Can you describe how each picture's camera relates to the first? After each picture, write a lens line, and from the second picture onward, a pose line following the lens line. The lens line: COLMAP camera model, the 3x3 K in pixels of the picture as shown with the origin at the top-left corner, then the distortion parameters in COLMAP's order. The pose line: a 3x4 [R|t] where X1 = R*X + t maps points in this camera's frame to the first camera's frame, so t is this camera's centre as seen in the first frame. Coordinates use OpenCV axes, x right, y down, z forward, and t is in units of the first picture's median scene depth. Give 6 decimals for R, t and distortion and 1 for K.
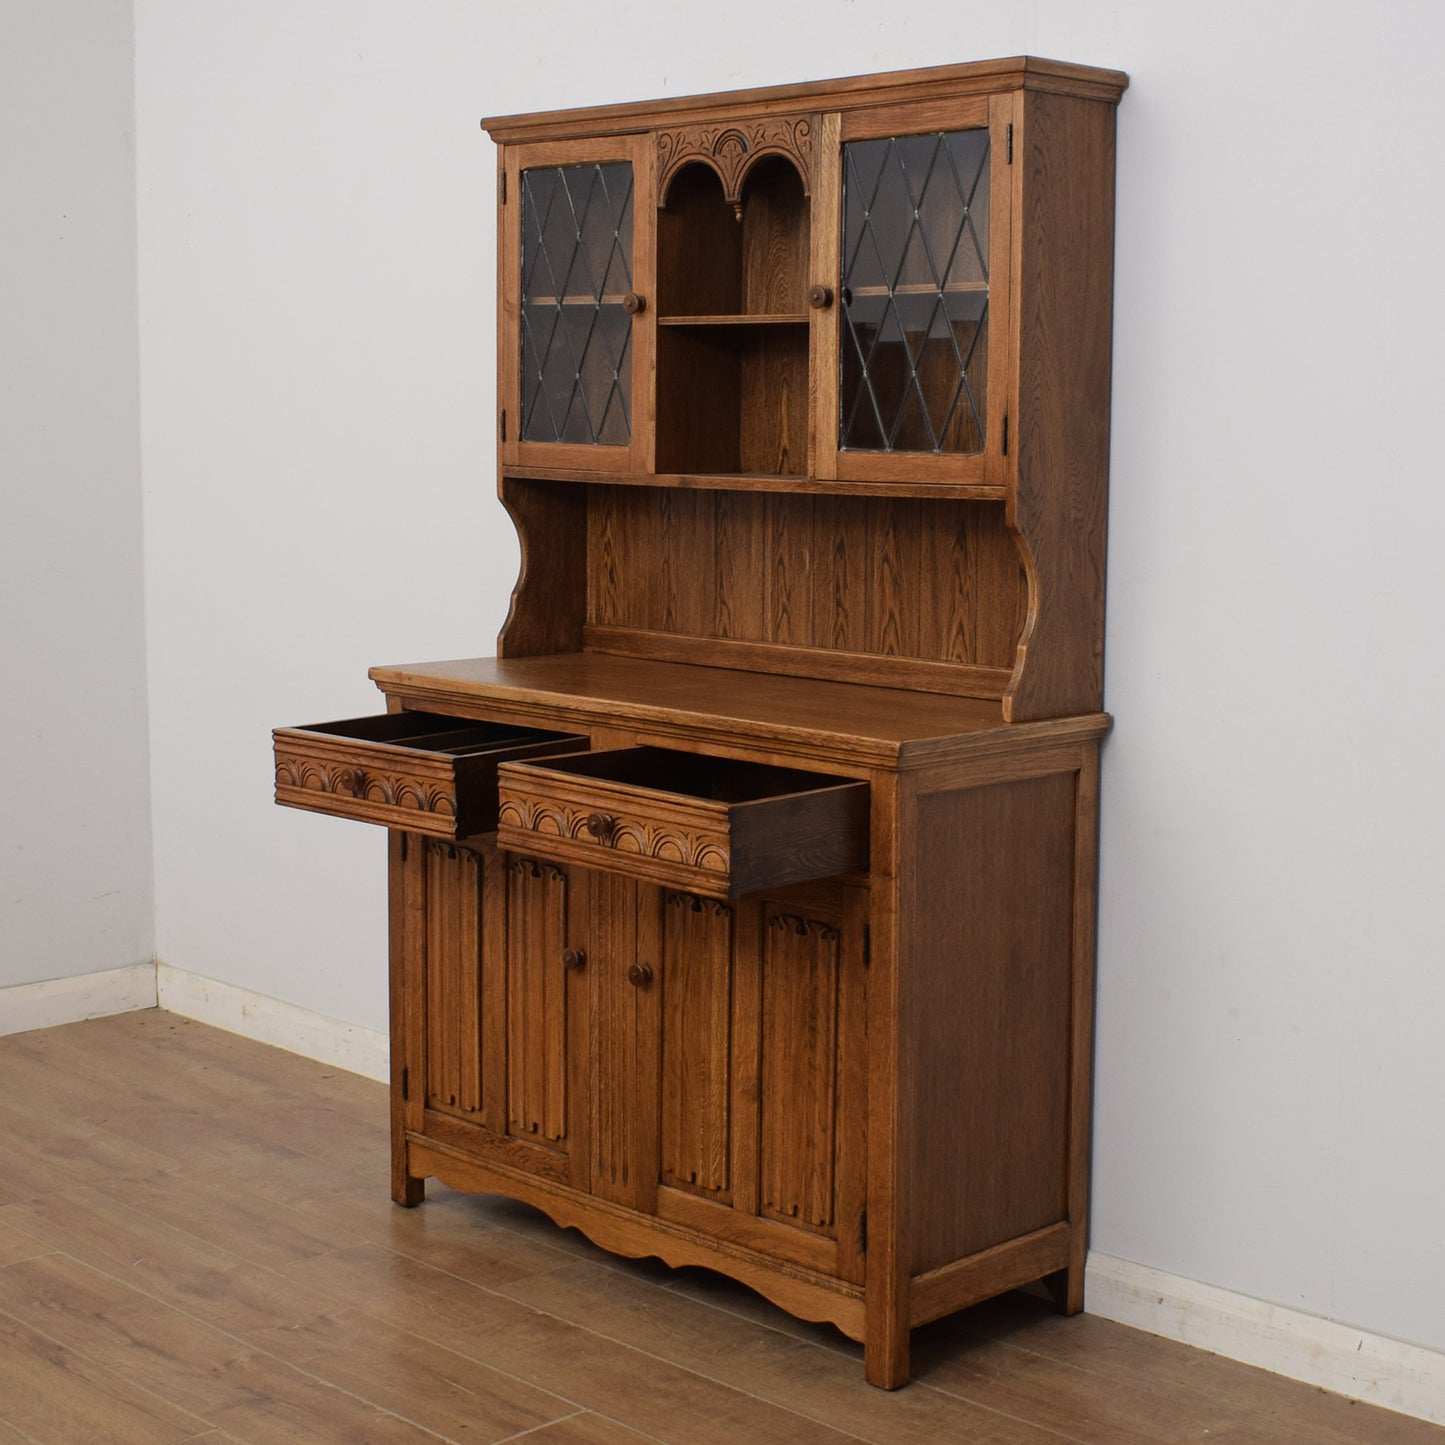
lens RADIAL K [[2439.4, 0, 808.2], [0, 2439.4, 719.2], [0, 0, 1]] dist [-0.095496, 0.000000]
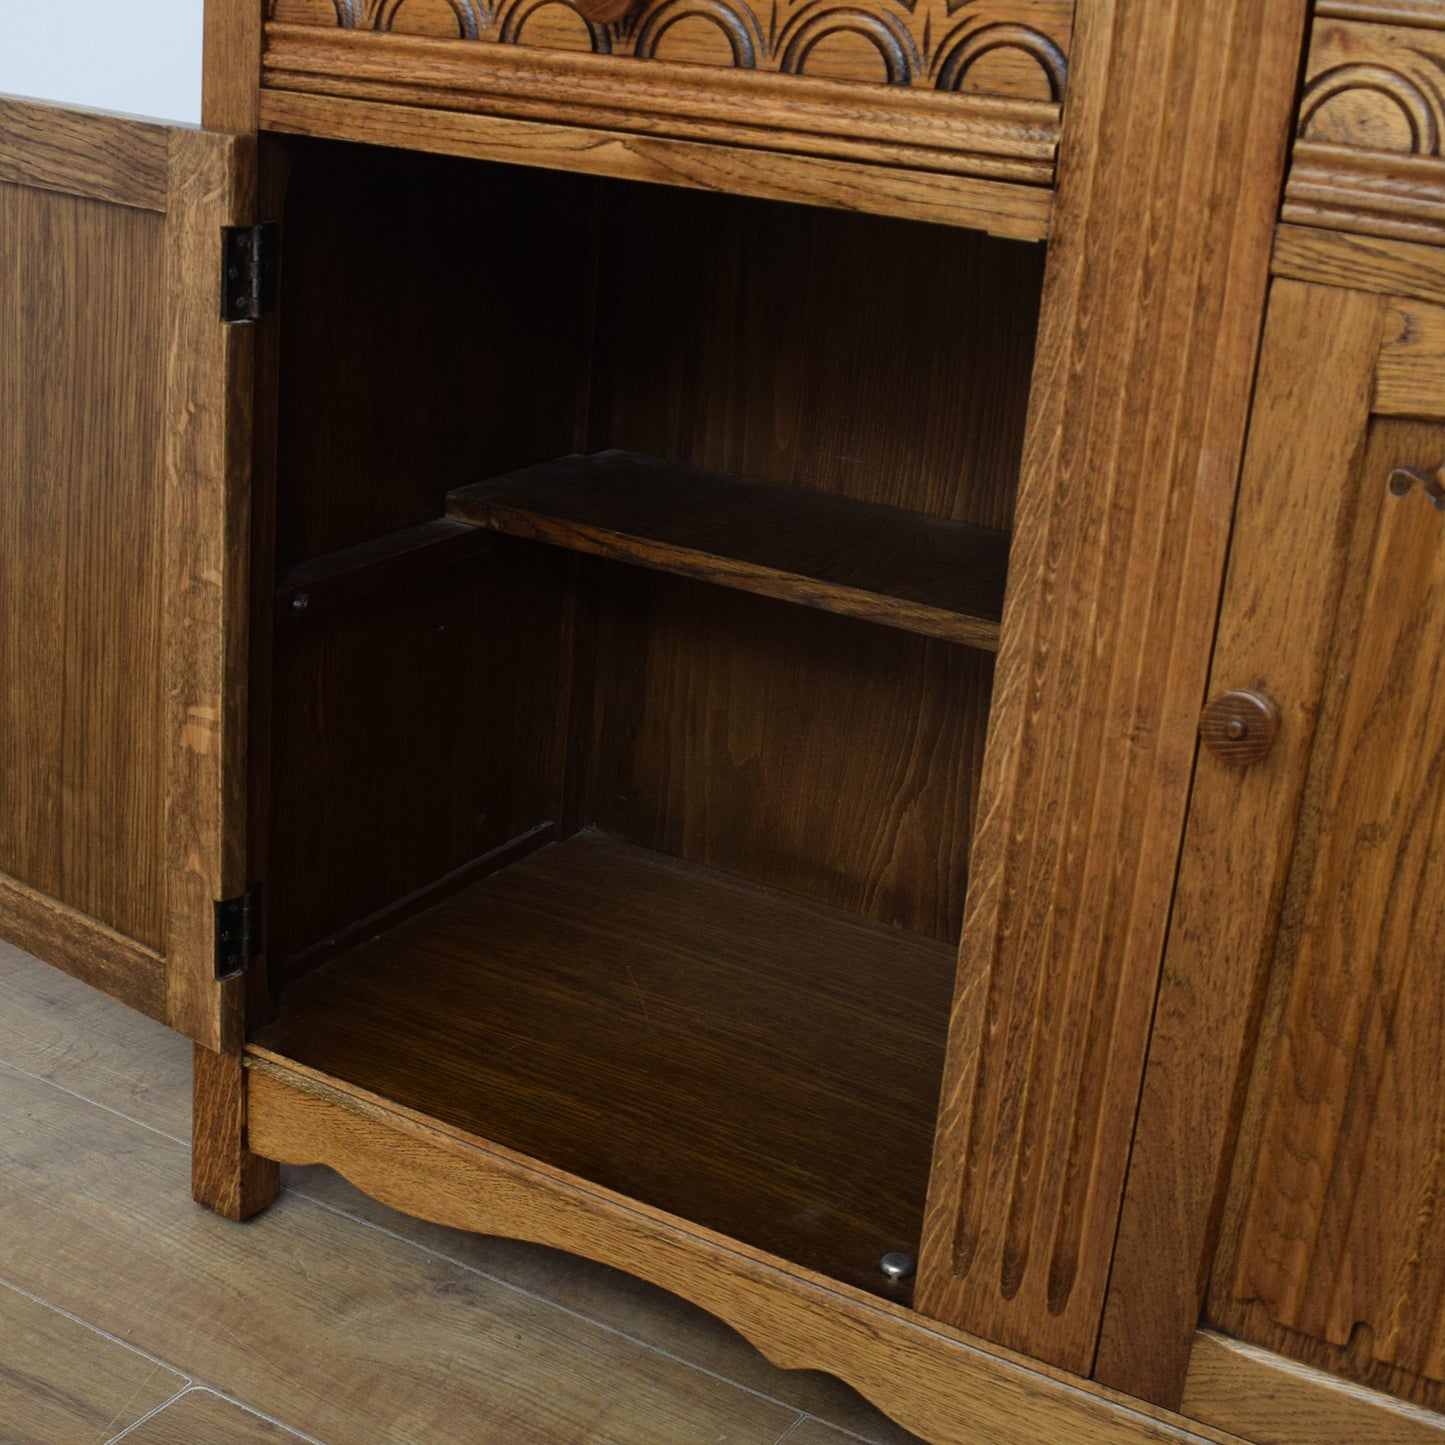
lens RADIAL K [[2295.1, 0, 612.5], [0, 2295.1, 717.0], [0, 0, 1]] dist [-0.094000, 0.000000]
pose [[0.980344, -0.015679, 0.196671, -0.195767], [-0.029938, 0.973472, 0.226838, 0.041072], [-0.195011, -0.228267, 0.953868, 0.724128]]
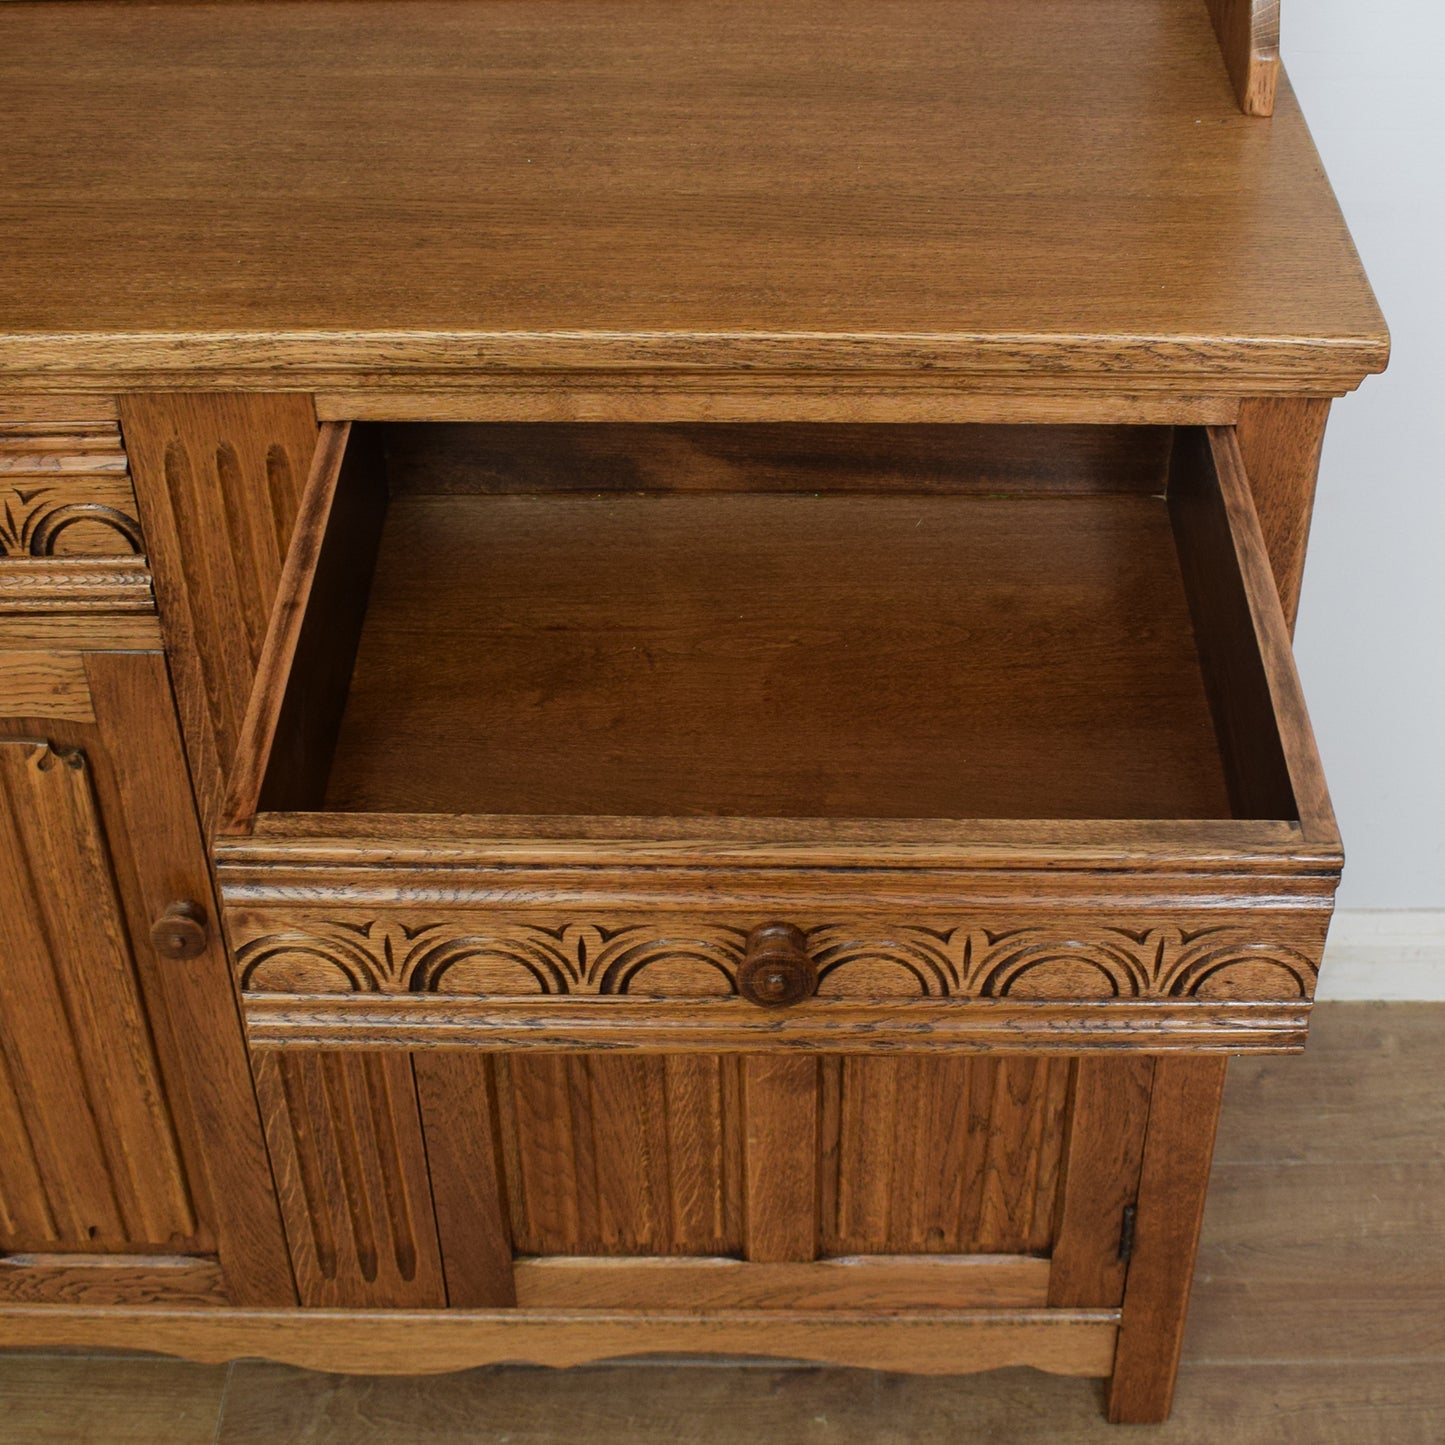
lens RADIAL K [[2439.4, 0, 760.7], [0, 2439.4, 716.4], [0, 0, 1]] dist [-0.095496, 0.000000]
pose [[0.730979, -0.434995, 0.525785, -0.217232], [0.103291, 0.832145, 0.544854, -0.132237], [-0.674538, -0.343968, 0.653211, 0.693827]]
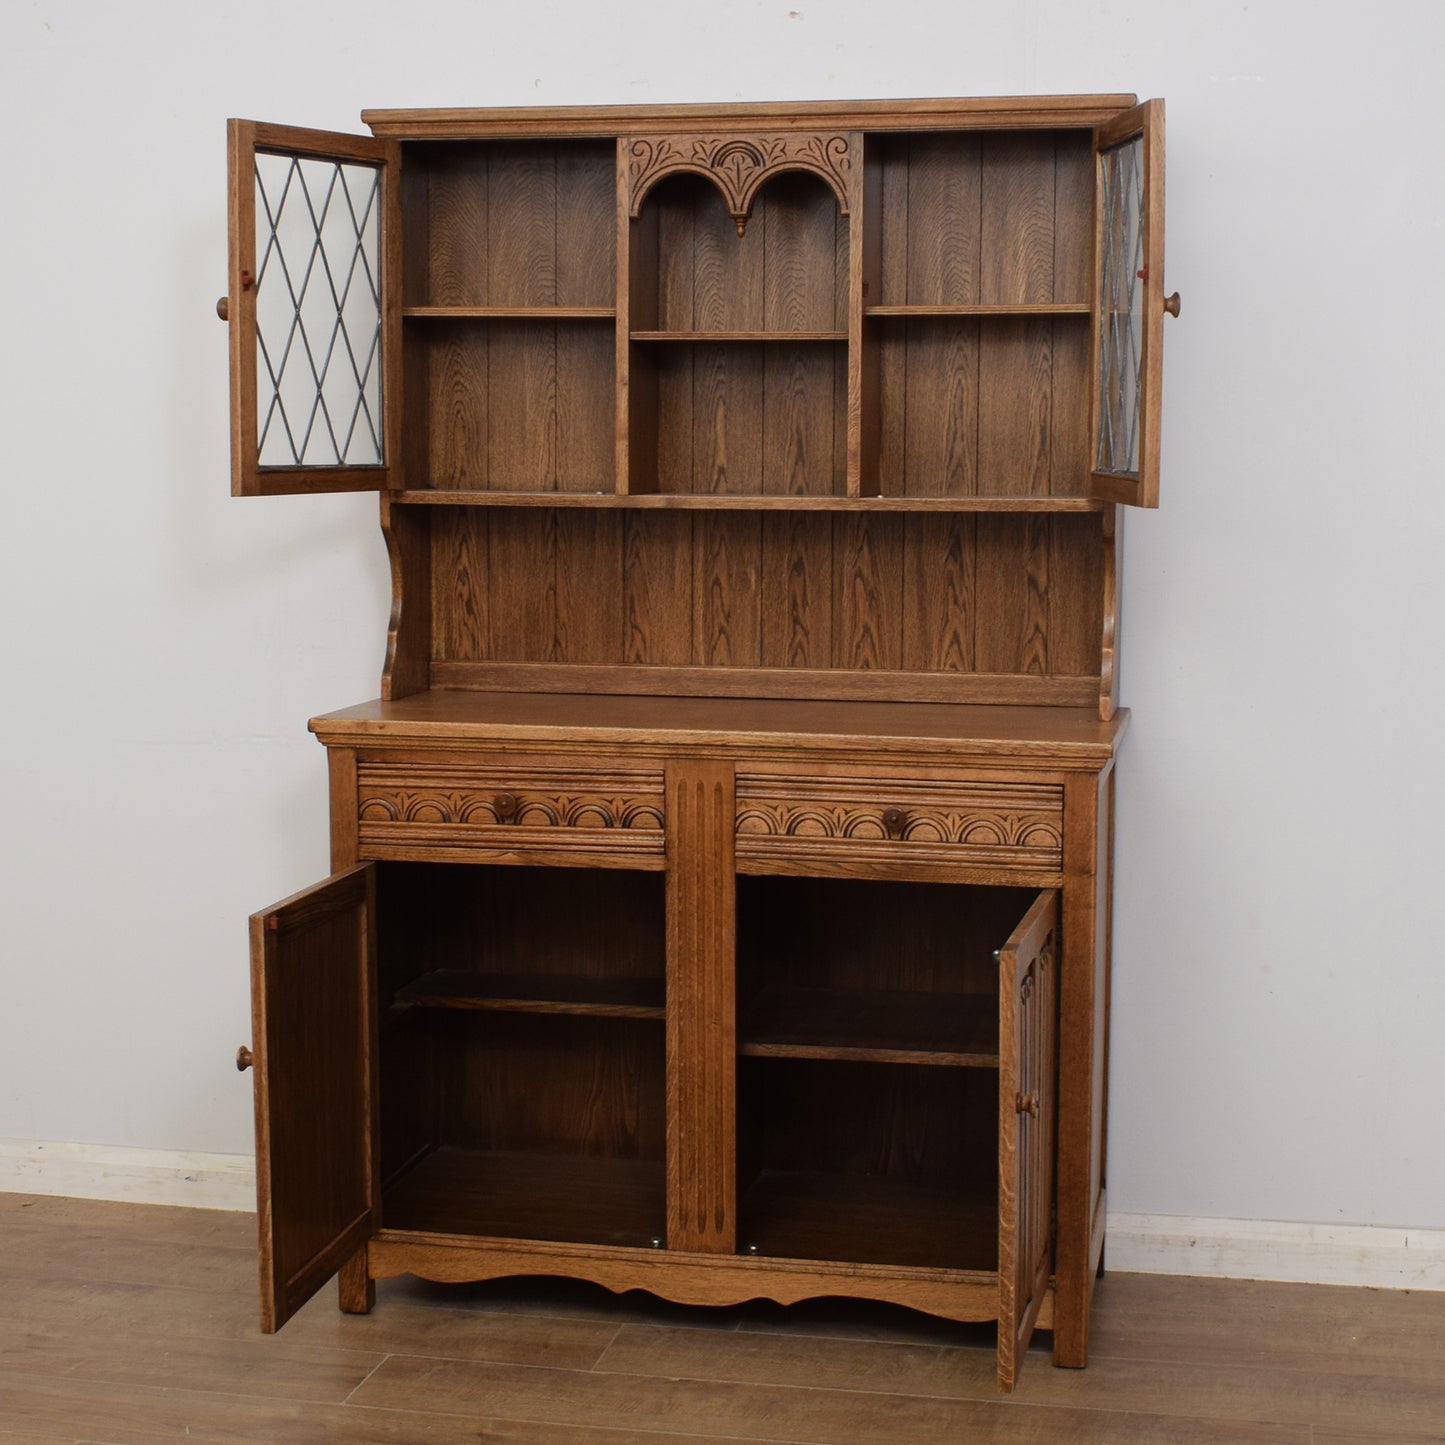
lens RADIAL K [[2439.4, 0, 776.4], [0, 2439.4, 740.2], [0, 0, 1]] dist [-0.095496, 0.000000]
pose [[0.840581, -0.072745, 0.536779, -0.556302], [0.073110, 0.997110, 0.020642, -0.020873], [-0.536730, 0.021893, 0.843470, 0.169158]]
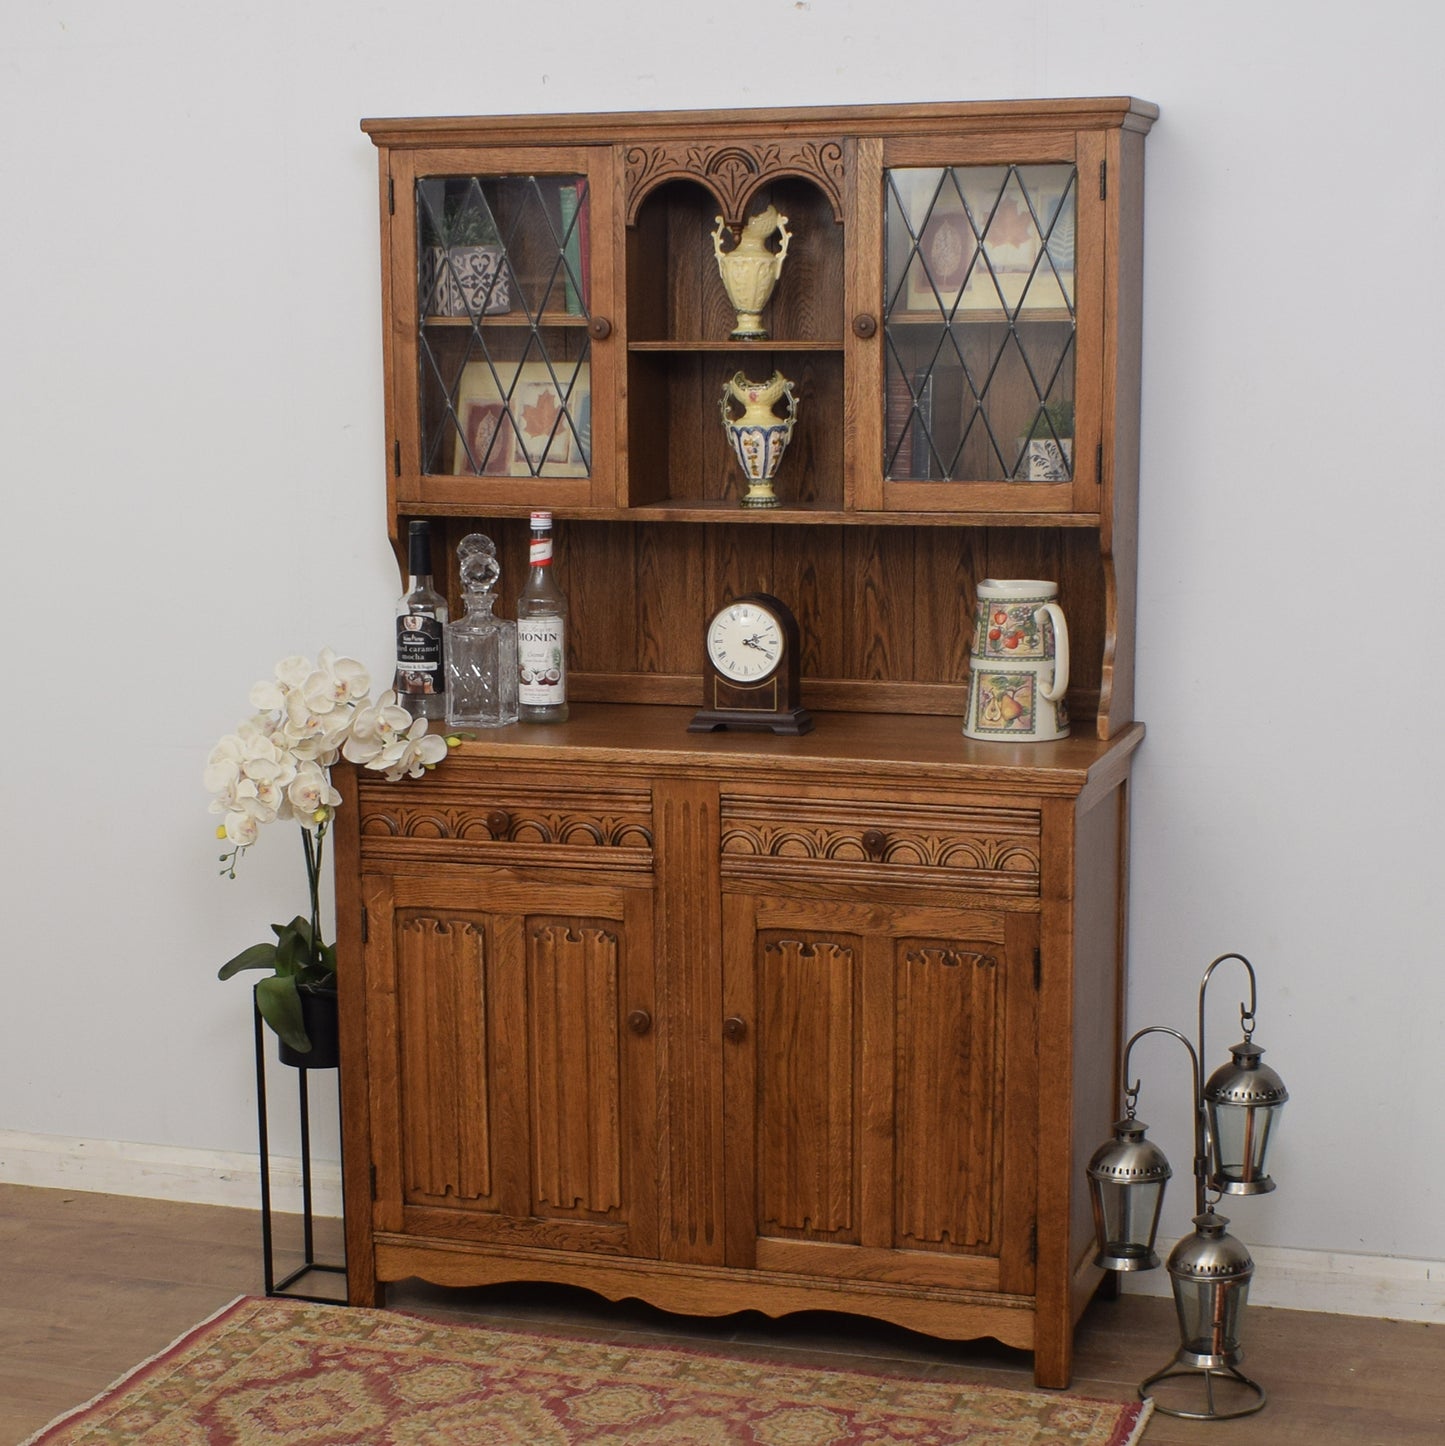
lens RADIAL K [[2881.9, 0, 688.6], [0, 2881.9, 904.9], [0, 0, 1]] dist [-0.094806, 0.000000]
pose [[0.903754, -0.108705, 0.414018, -0.543997], [0.074742, 0.992433, 0.097420, -0.056666], [-0.421475, -0.057099, 0.905040, -0.036175]]
